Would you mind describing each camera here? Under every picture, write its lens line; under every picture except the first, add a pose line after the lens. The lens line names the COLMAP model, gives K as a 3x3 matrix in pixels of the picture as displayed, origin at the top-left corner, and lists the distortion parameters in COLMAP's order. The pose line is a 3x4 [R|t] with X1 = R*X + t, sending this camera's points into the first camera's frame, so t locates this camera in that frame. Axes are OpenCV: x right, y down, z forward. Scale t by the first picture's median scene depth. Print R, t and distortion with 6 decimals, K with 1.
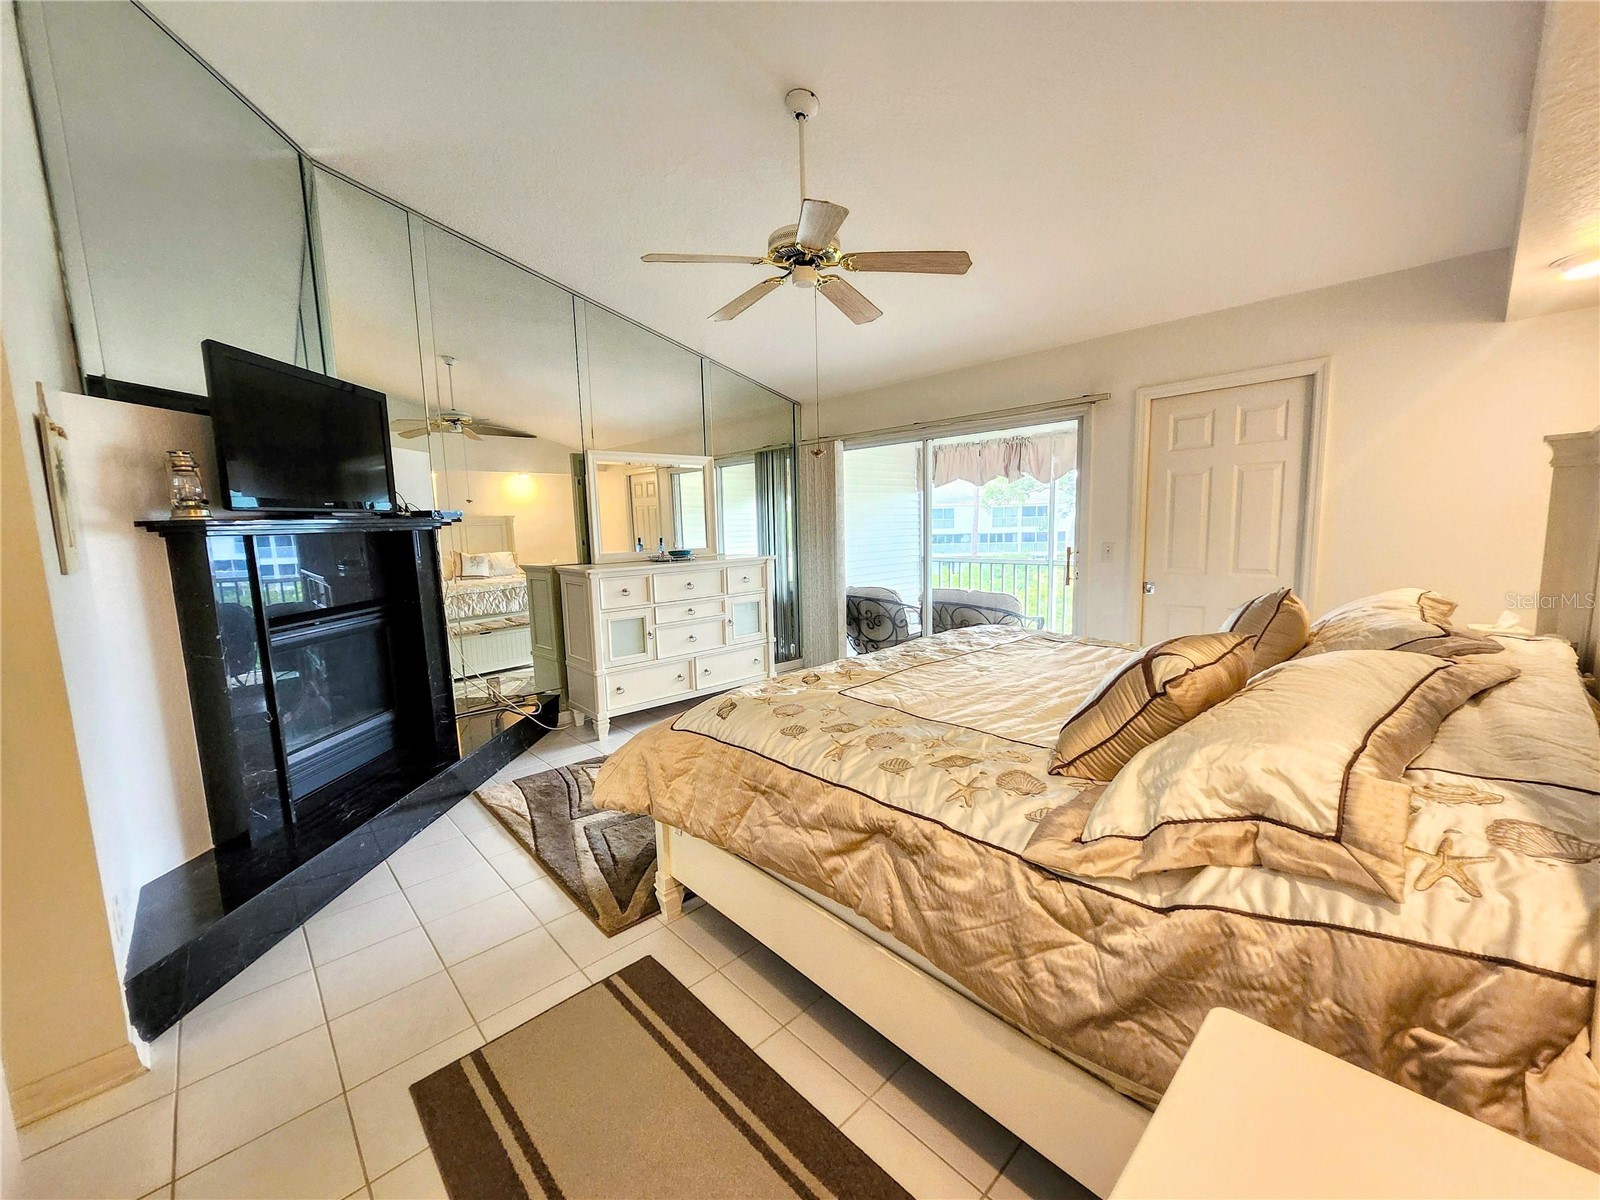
lens RADIAL K [[630.6, 0, 789.5], [0, 630.6, 600.2], [0, 0, 1]] dist [0.001434, 0.000346]
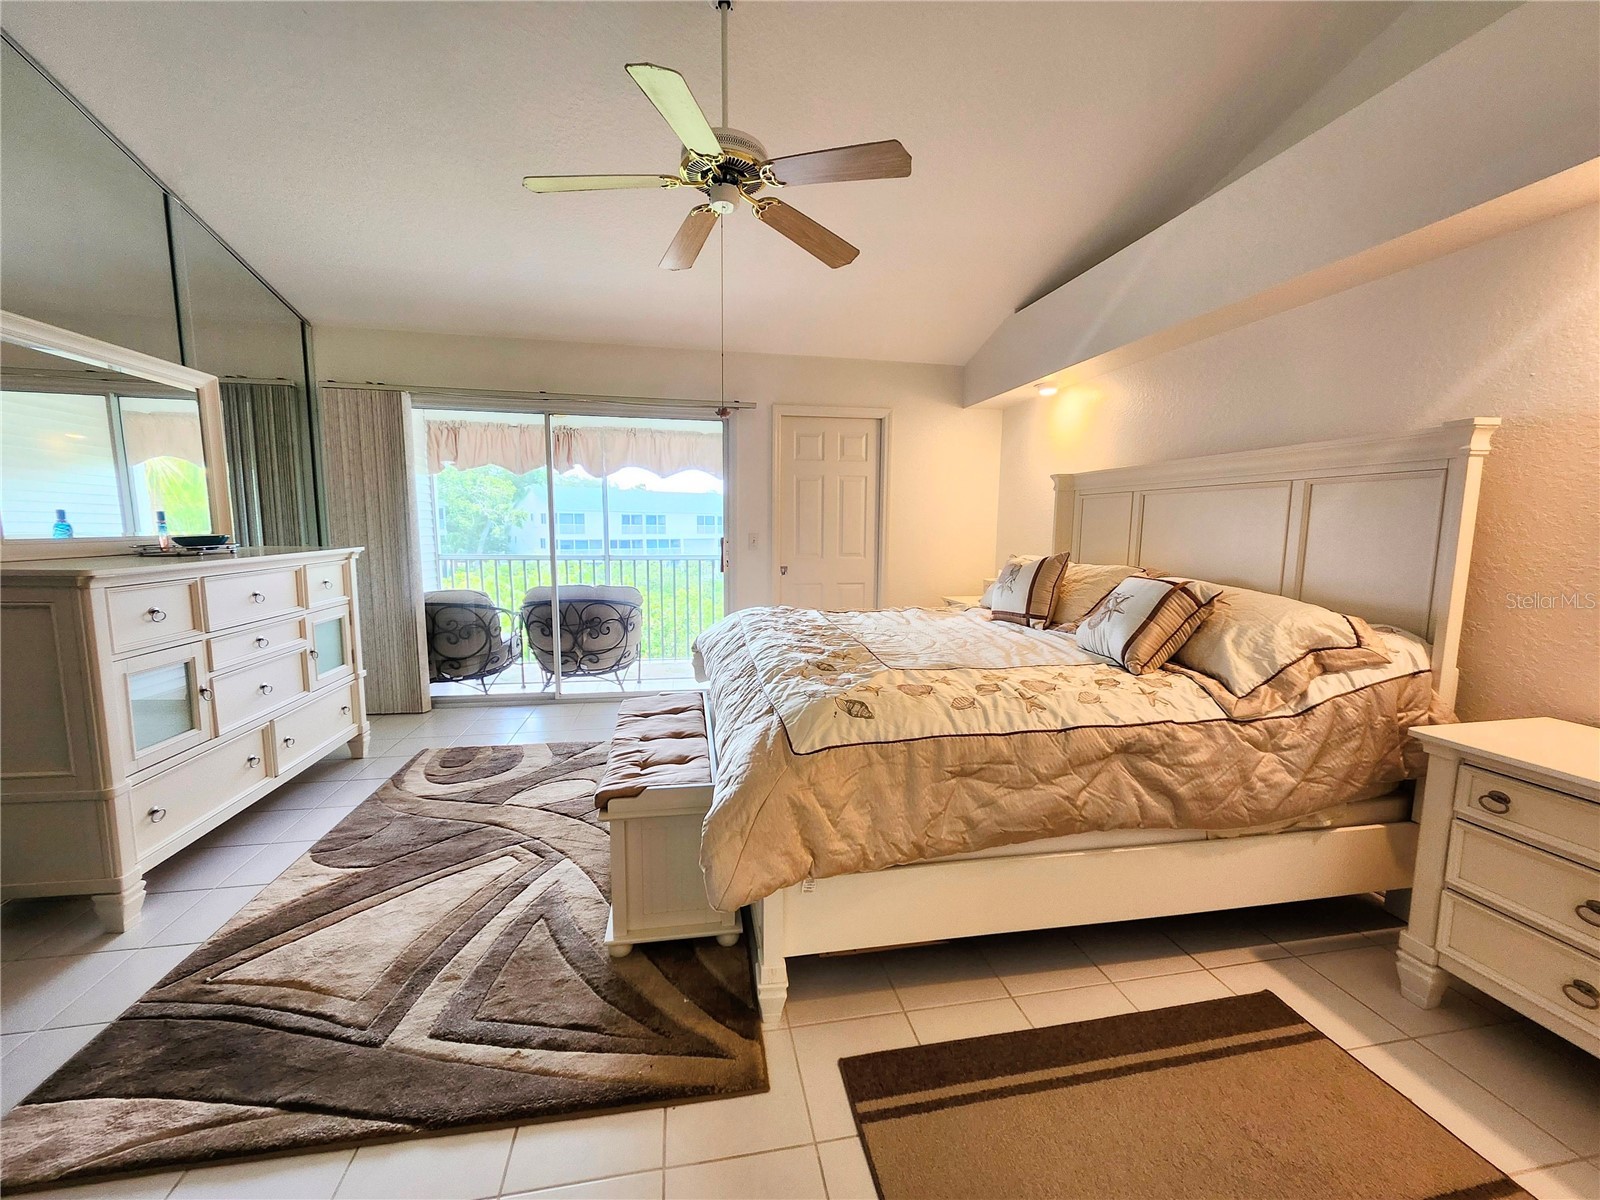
lens RADIAL K [[627.4, 0, 800.0], [0, 627.4, 600.0], [0, 0, 1]] dist [-0.001799, 0.000073]
pose [[0.531904, -0.070808, 0.843839, -0.511590], [0.079329, 0.996282, 0.033596, -0.000973], [-0.843081, 0.049071, 0.535544, 0.382491]]
